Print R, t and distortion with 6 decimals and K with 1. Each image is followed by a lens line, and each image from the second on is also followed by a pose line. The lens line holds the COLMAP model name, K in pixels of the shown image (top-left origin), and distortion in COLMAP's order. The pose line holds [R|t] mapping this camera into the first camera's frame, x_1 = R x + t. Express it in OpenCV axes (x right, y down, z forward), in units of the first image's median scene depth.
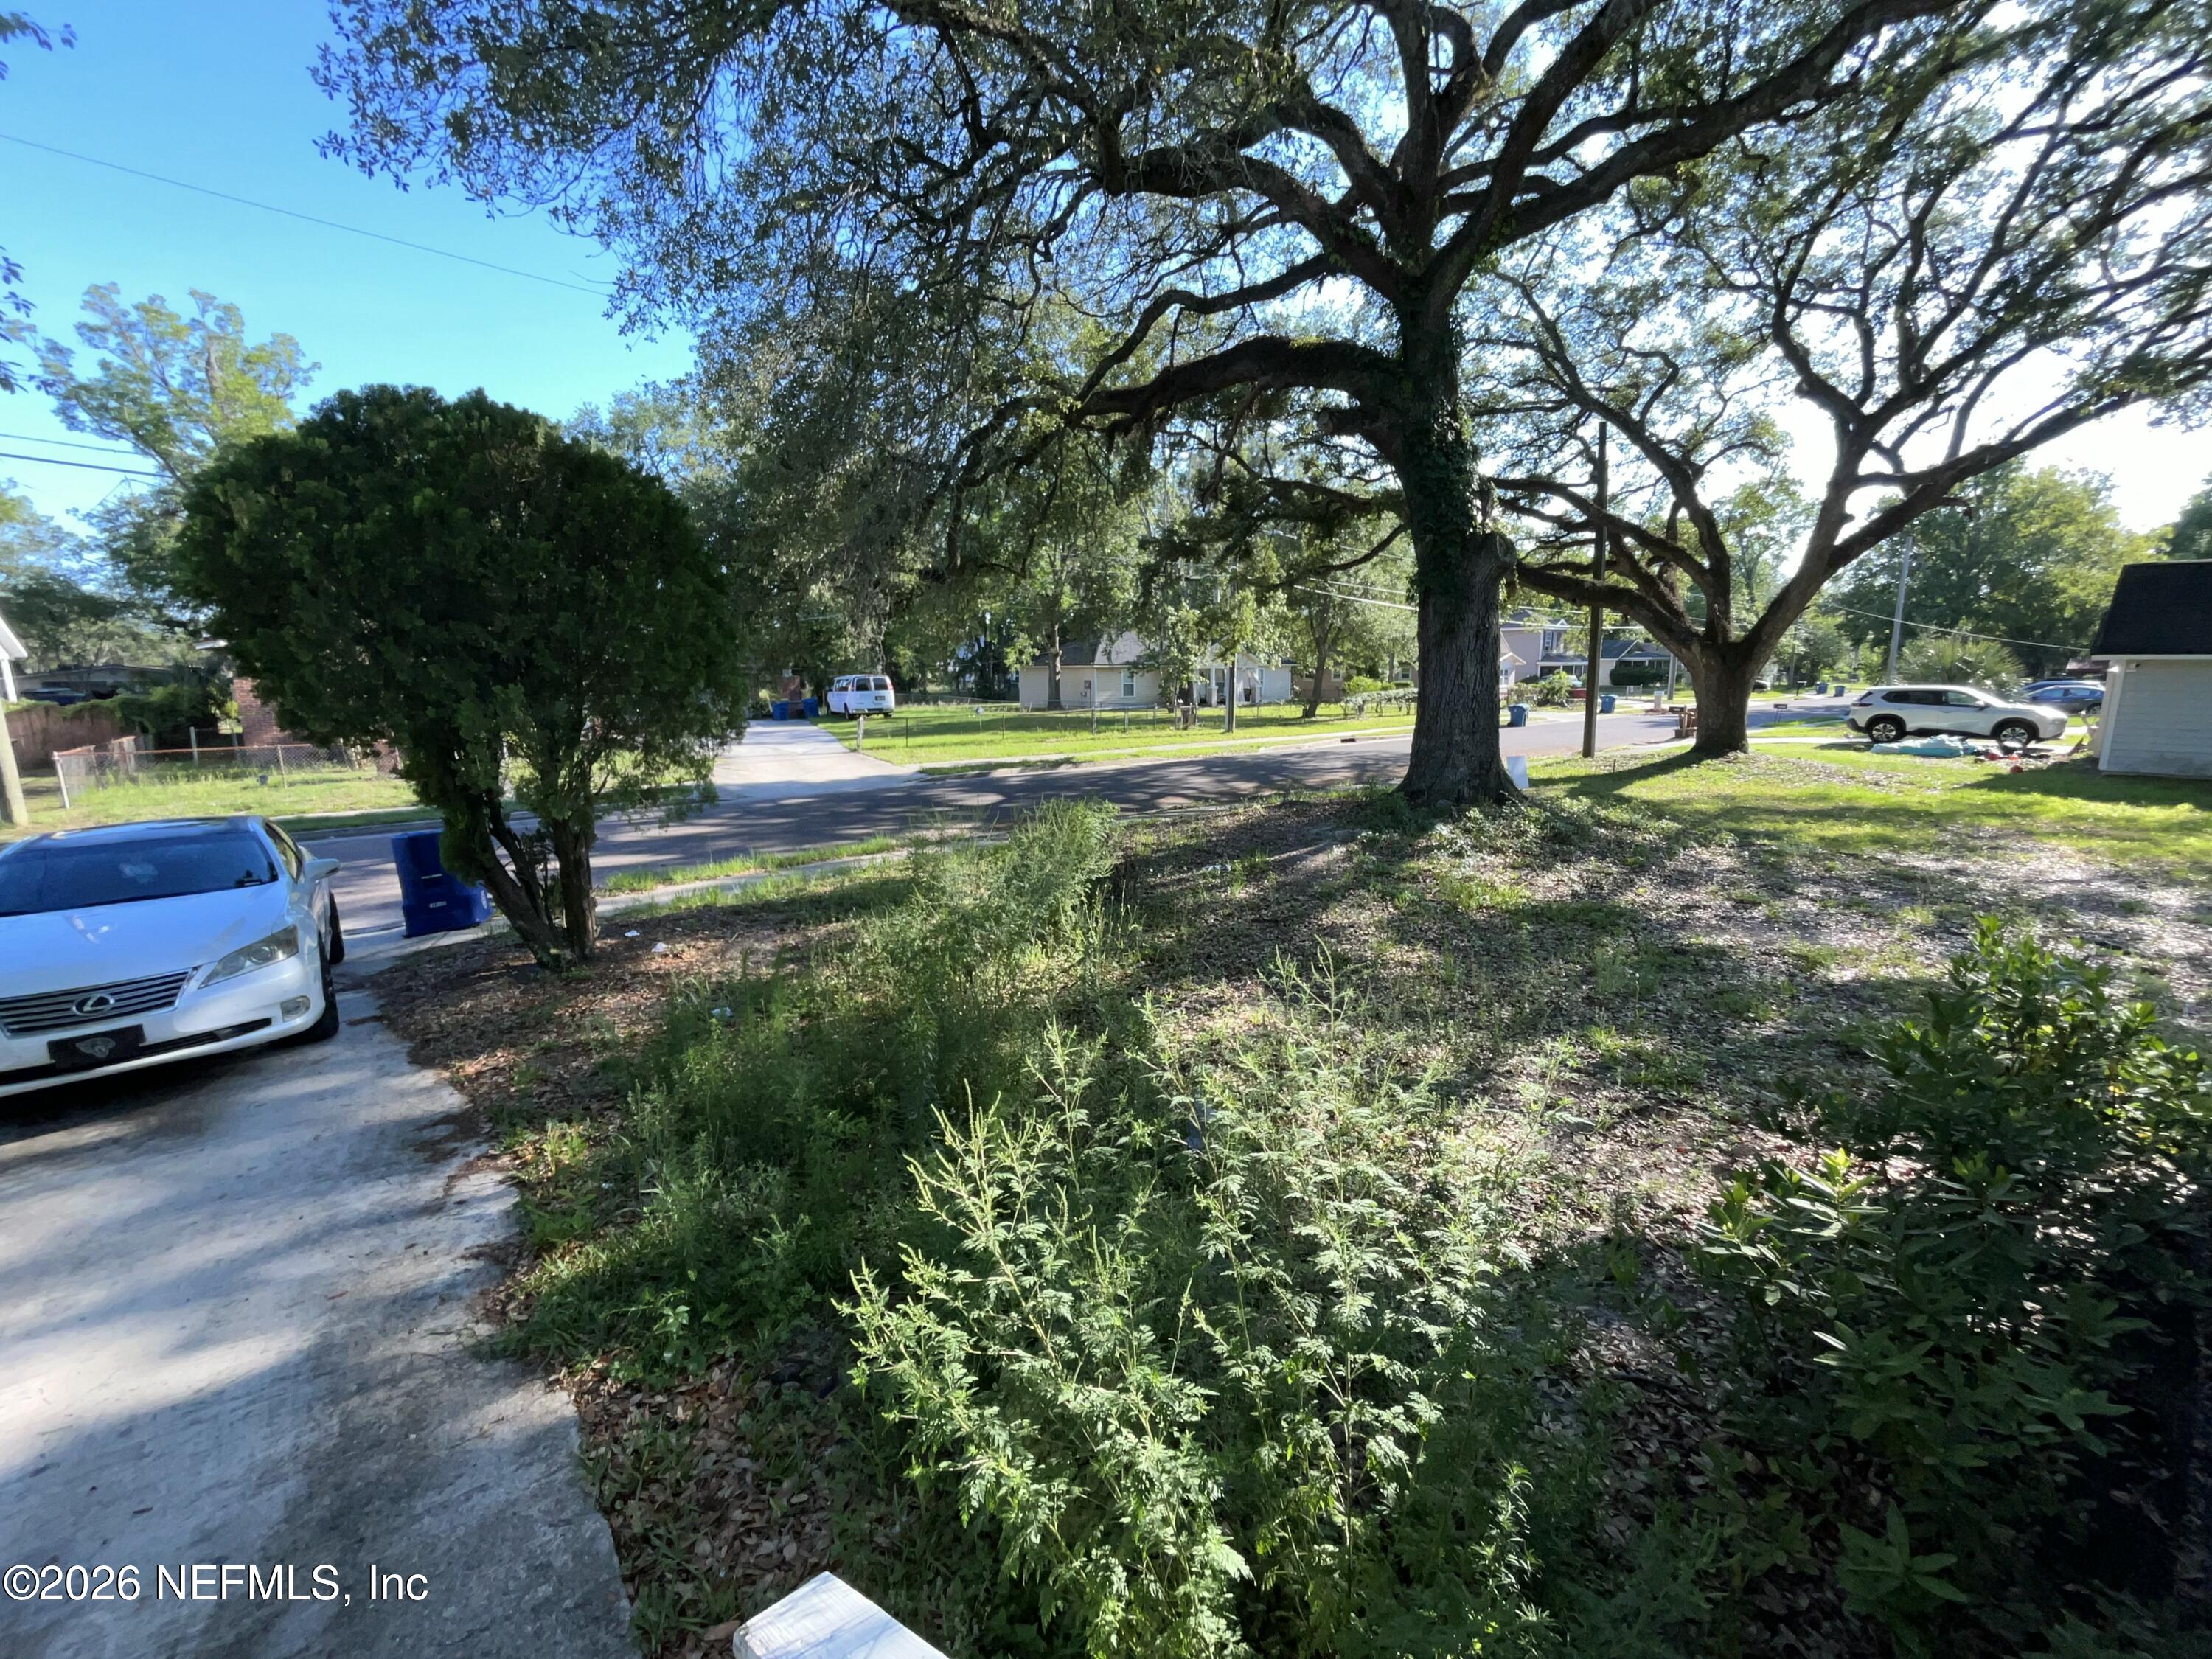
lens RADIAL K [[894.4, 0, 1101.4], [0, 894.4, 832.4], [0, 0, 1]] dist [-0.001287, -0.000945]
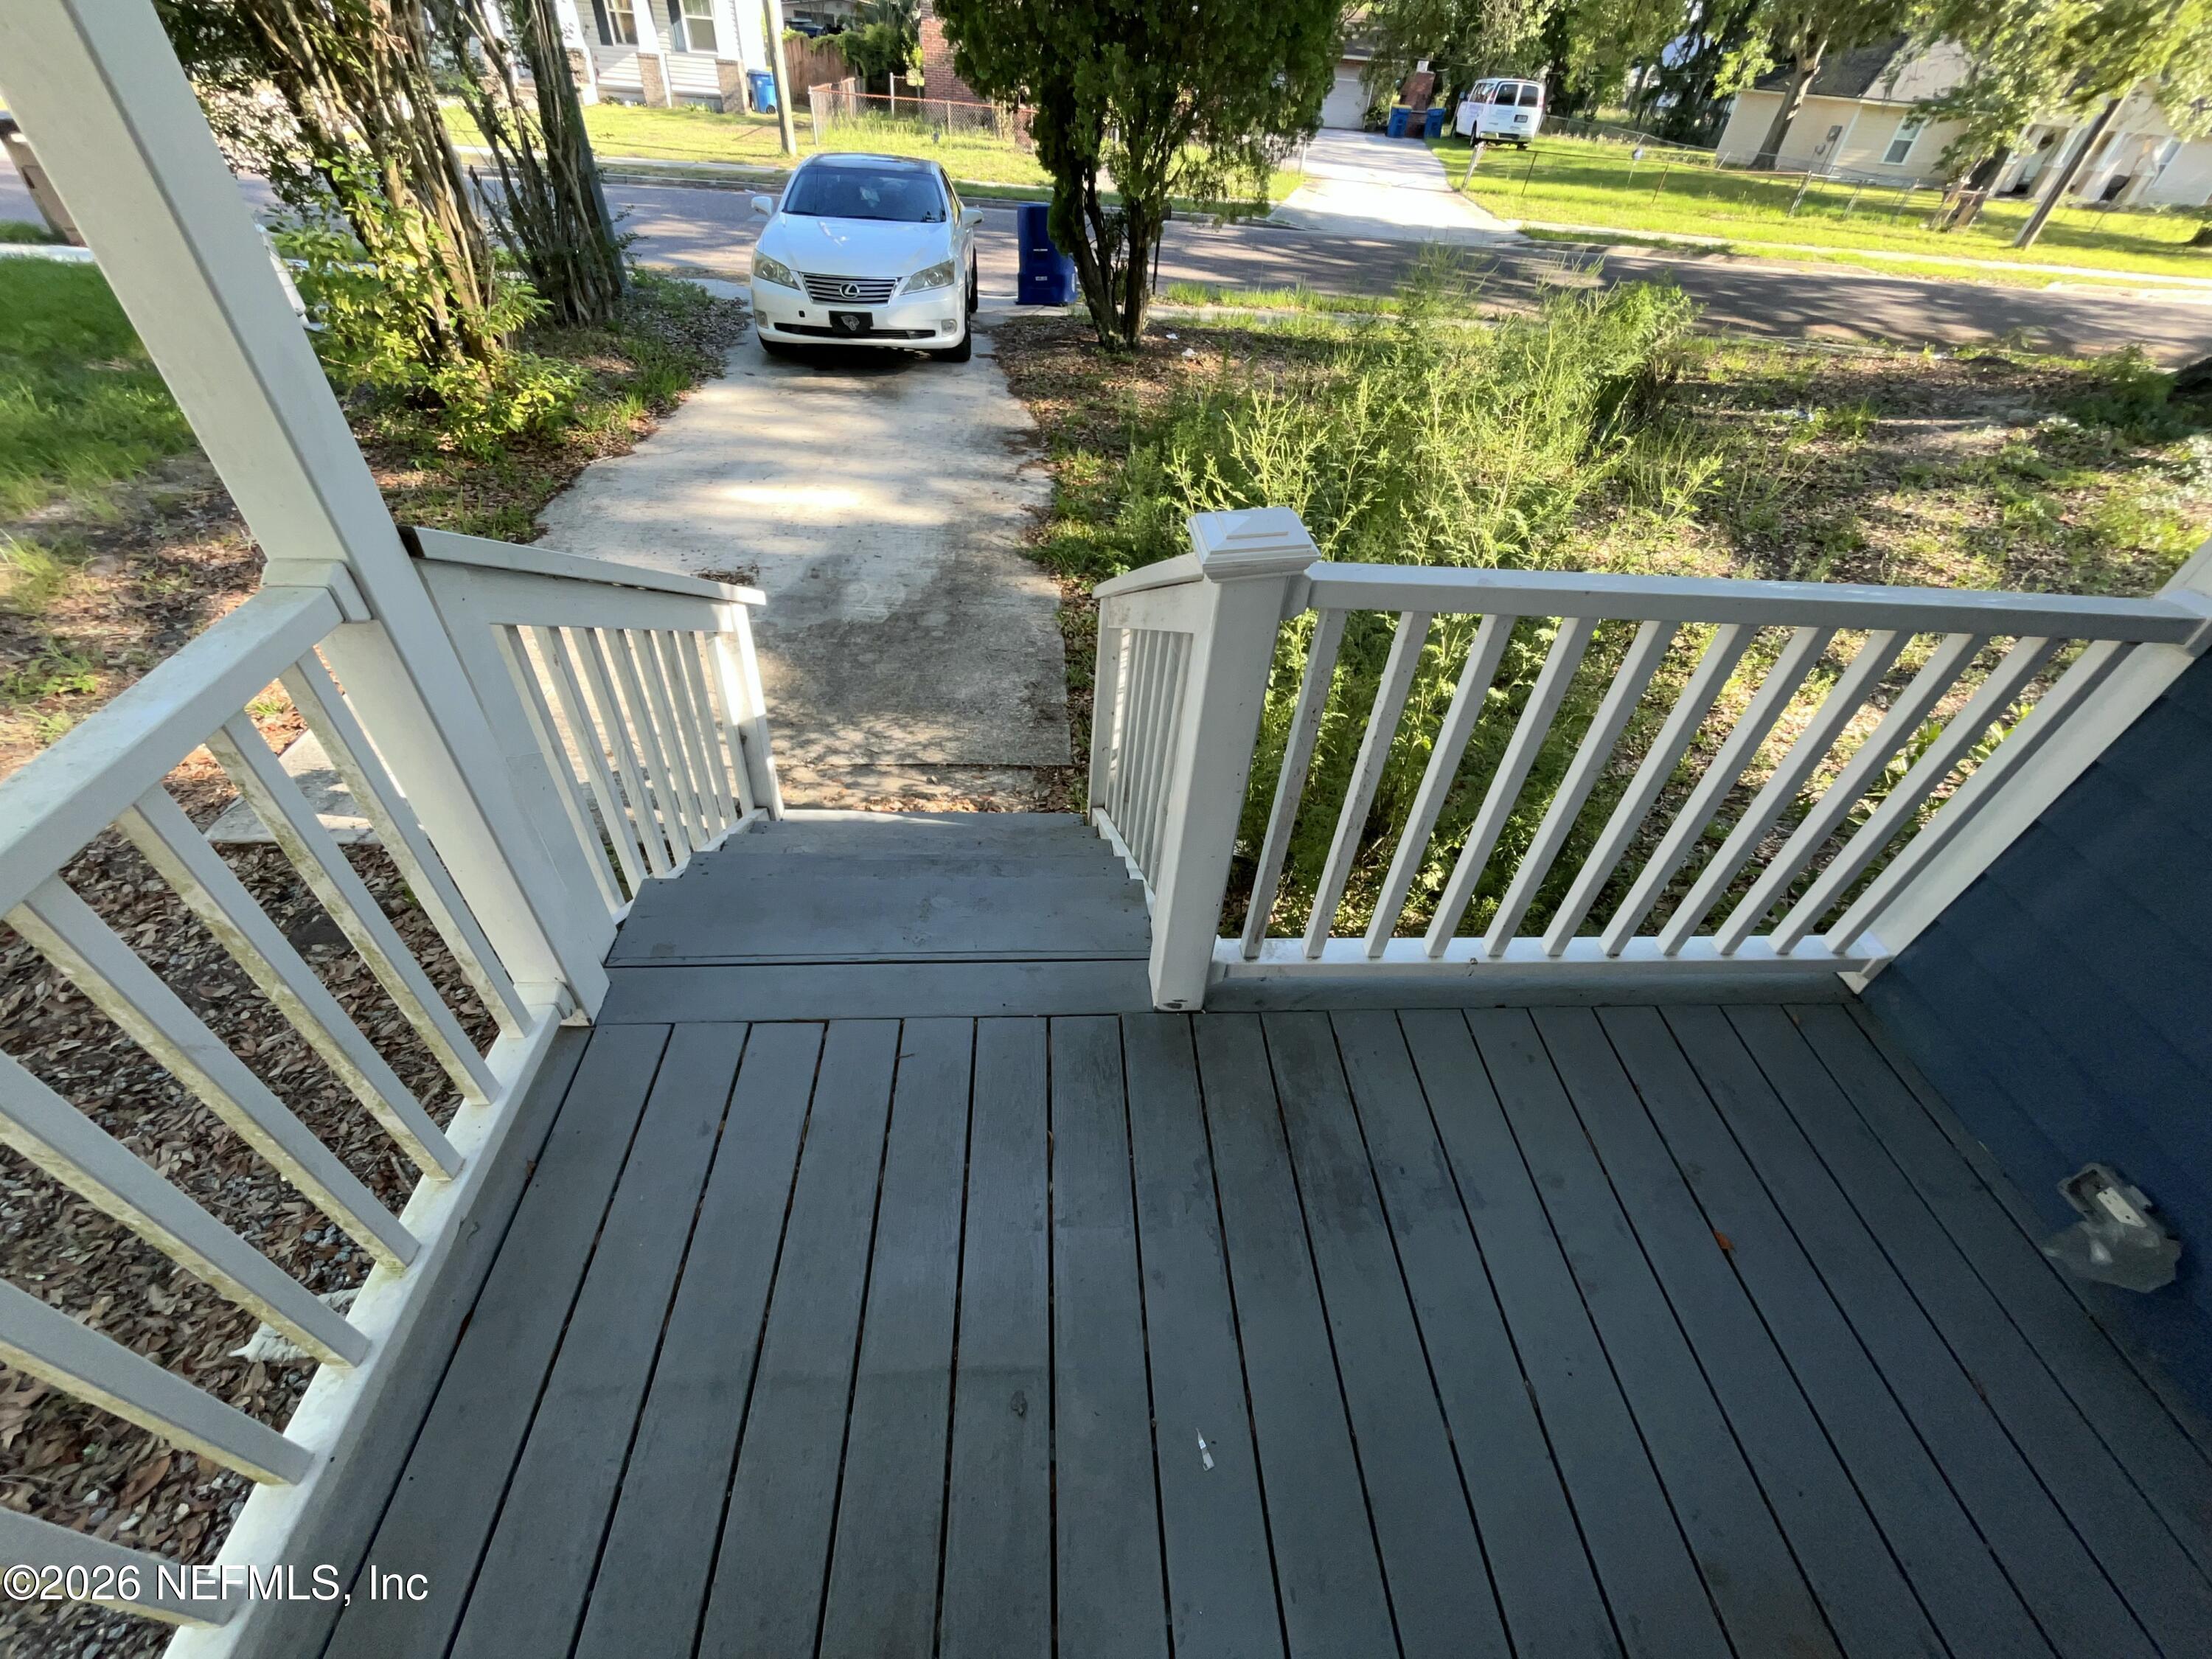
lens RADIAL K [[894.4, 0, 1111.8], [0, 894.4, 829.2], [0, 0, 1]] dist [-0.001287, -0.000945]
pose [[0.820809, 0.425434, -0.381154, 0.074781], [-0.176513, 0.823539, 0.539097, 0.018365], [0.543246, -0.375218, 0.751063, -0.089221]]
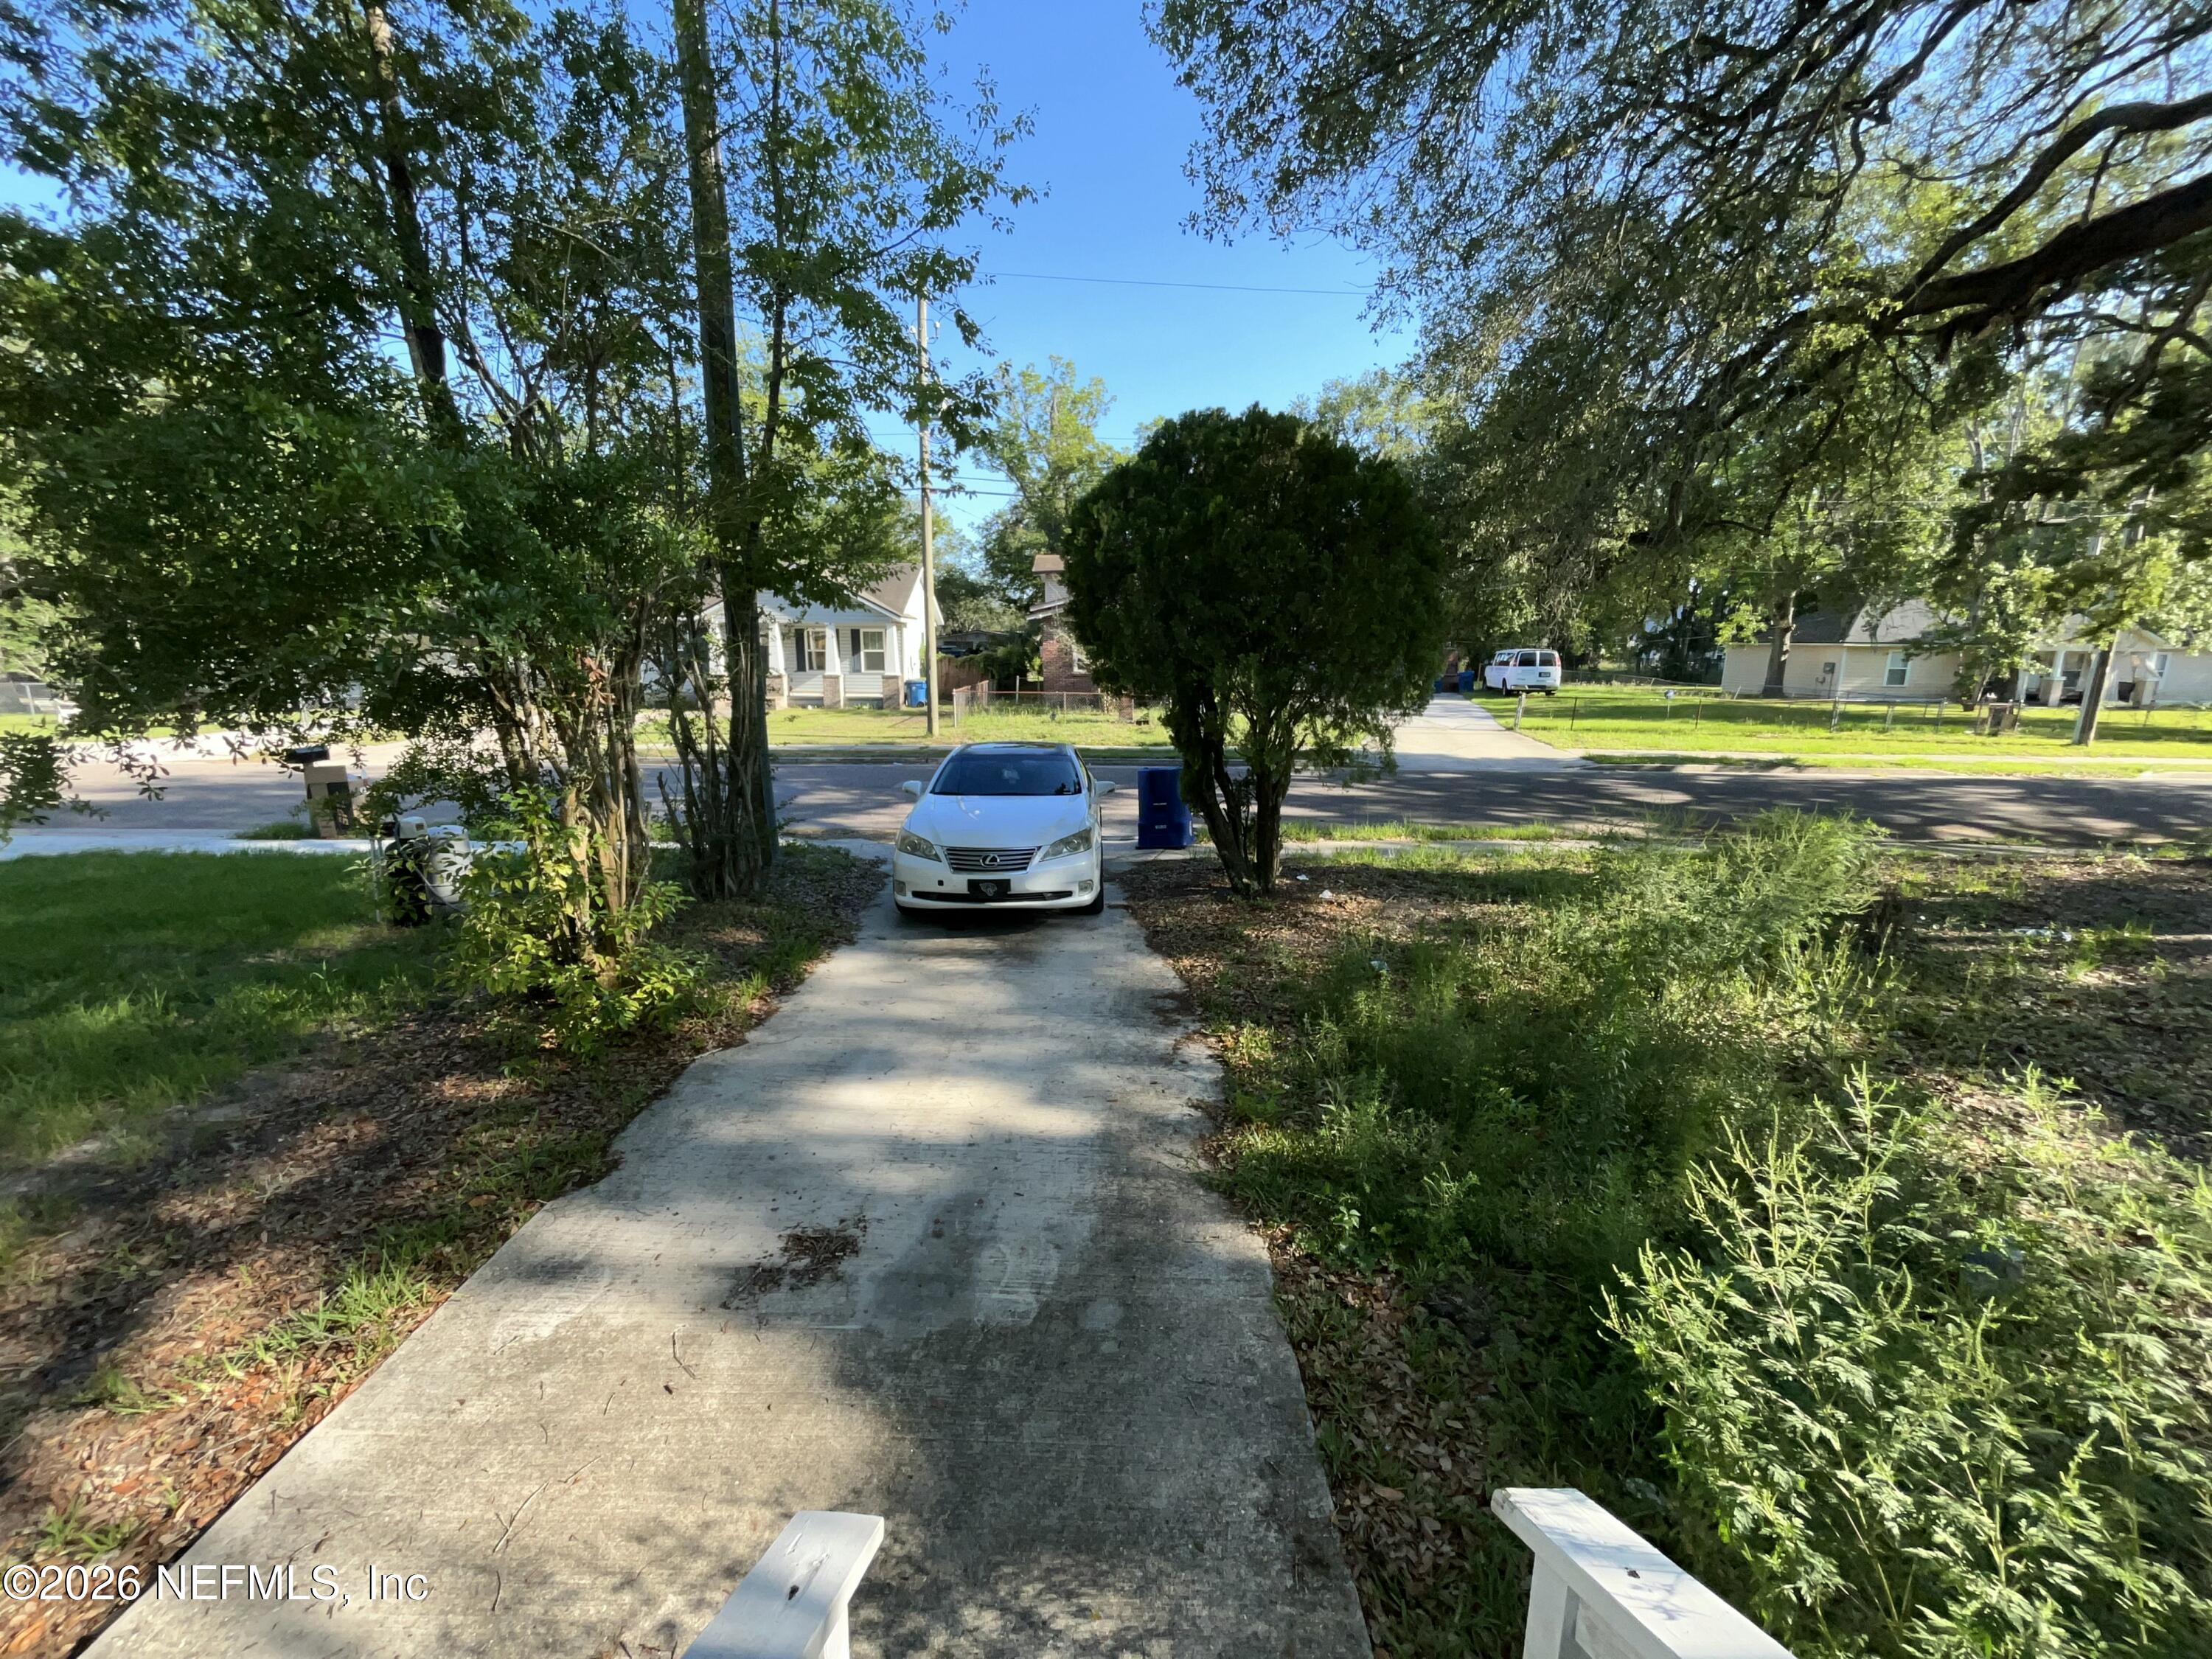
lens RADIAL K [[894.4, 0, 1102.4], [0, 894.4, 831.1], [0, 0, 1]] dist [-0.001287, -0.000945]
pose [[0.773753, 0.147800, -0.616005, -0.022390], [-0.129648, 0.988766, 0.074389, 0.002447], [0.620079, 0.022305, 0.784222, -0.025656]]
